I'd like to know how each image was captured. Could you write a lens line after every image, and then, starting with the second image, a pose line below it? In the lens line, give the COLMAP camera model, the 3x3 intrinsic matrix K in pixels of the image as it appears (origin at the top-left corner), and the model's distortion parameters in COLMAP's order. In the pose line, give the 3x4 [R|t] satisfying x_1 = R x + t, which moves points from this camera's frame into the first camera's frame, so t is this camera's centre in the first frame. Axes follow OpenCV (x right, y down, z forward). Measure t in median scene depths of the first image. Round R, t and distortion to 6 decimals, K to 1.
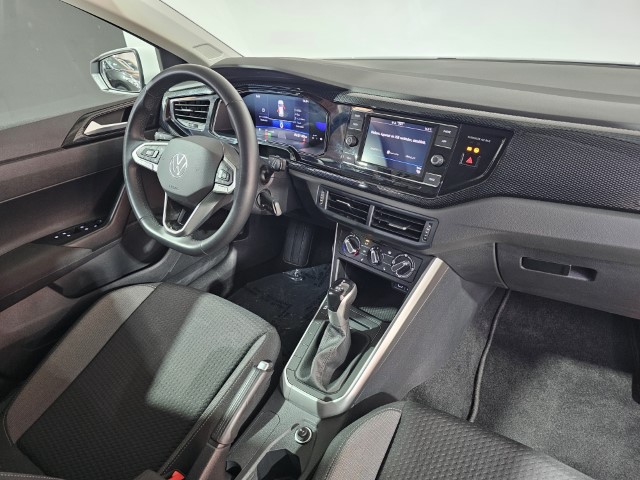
lens RADIAL K [[429.5, 0, 318.7], [0, 429.5, 243.7], [0, 0, 1]] dist [0.021513, -0.039313]
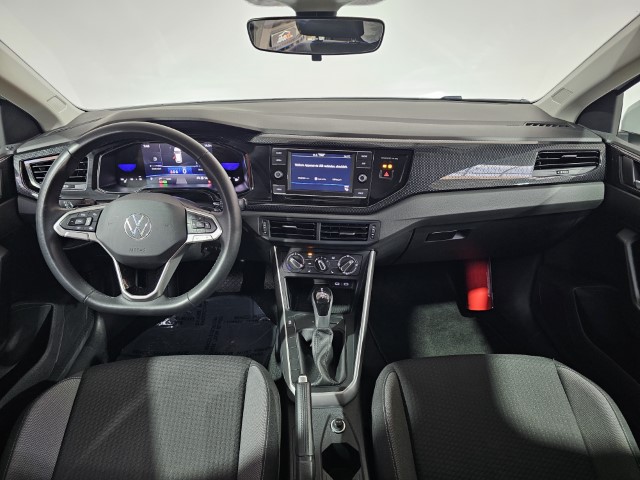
lens RADIAL K [[429.5, 0, 318.9], [0, 429.5, 239.3], [0, 0, 1]] dist [0.021513, -0.039313]
pose [[0.793438, -0.231745, 0.562806, -0.565732], [0.268656, 0.963072, 0.017813, -0.066260], [-0.546151, 0.137068, 0.826397, 0.006802]]
